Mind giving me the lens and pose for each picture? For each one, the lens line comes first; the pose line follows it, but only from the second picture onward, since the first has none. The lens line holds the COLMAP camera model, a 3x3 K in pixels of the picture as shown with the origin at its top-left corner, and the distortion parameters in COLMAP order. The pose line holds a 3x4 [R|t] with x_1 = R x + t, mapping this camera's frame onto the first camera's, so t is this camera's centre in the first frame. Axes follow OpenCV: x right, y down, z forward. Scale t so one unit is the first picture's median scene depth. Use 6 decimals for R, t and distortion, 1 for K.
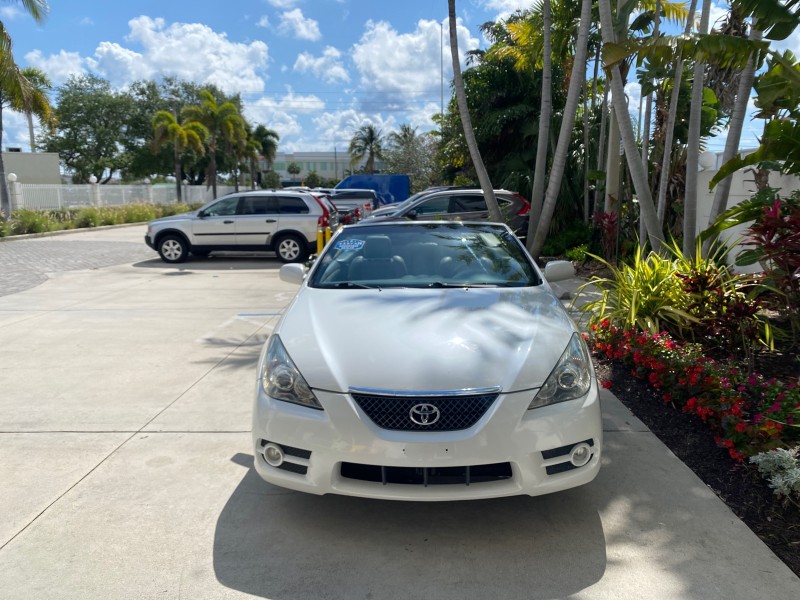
lens RADIAL K [[618.2, 0, 401.6], [0, 618.2, 282.9], [0, 0, 1]] dist [0.000789, -0.004948]
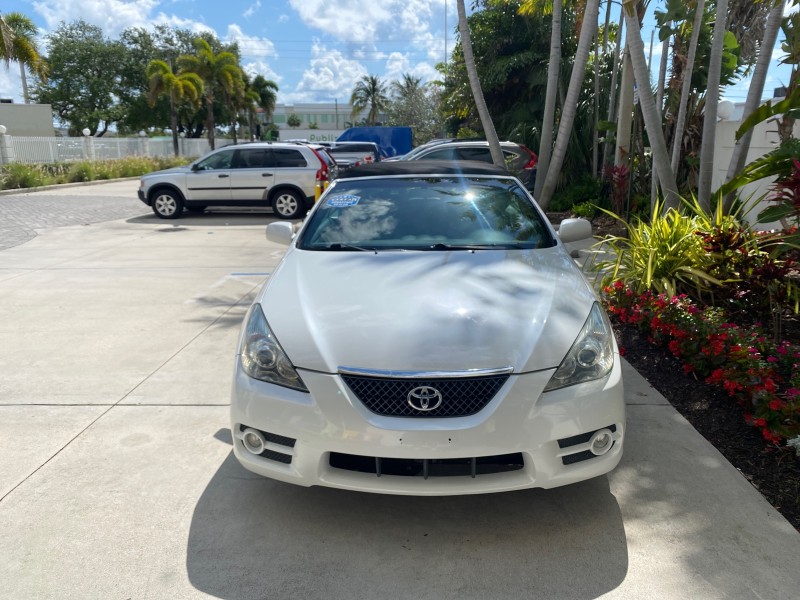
lens RADIAL K [[618.2, 0, 402.1], [0, 618.2, 286.2], [0, 0, 1]] dist [0.000789, -0.004948]
pose [[0.999995, 0.000729, -0.003143, 0.002459], [-0.000482, 0.996960, 0.077912, -0.003843], [0.003190, -0.077911, 0.996955, 0.043772]]
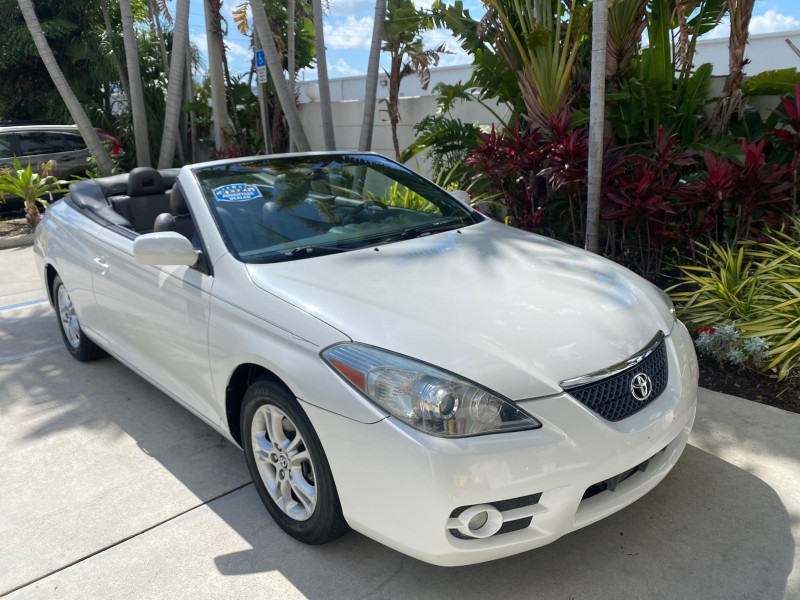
lens RADIAL K [[618.2, 0, 400.6], [0, 618.2, 295.6], [0, 0, 1]] dist [0.000789, -0.004948]
pose [[0.724476, -0.195613, 0.660961, -0.205276], [0.119480, 0.980010, 0.159075, -0.018623], [-0.678866, -0.036274, 0.733366, 0.192777]]
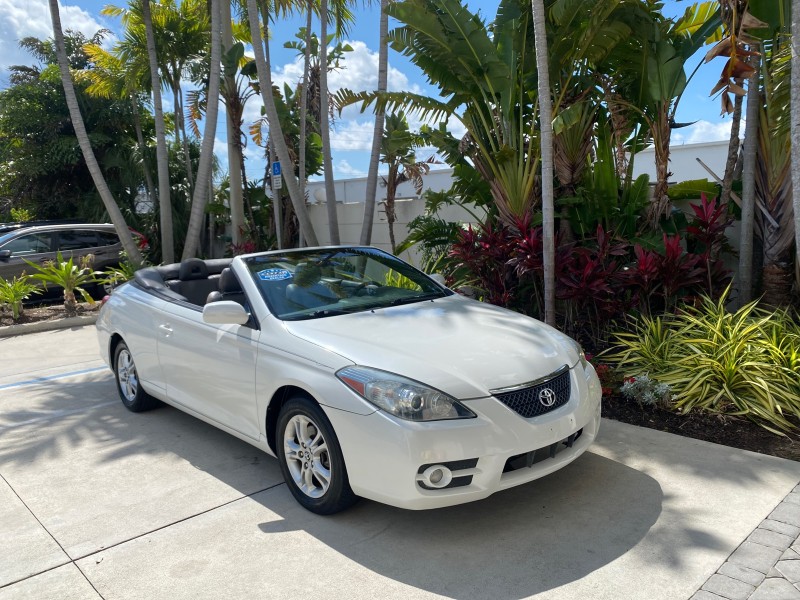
lens RADIAL K [[618.2, 0, 395.2], [0, 618.2, 281.2], [0, 0, 1]] dist [0.000789, -0.004948]
pose [[0.729432, -0.083057, 0.678992, -0.289582], [0.123171, 0.992325, -0.010936, -0.009205], [-0.672873, 0.091609, 0.734064, 0.093669]]
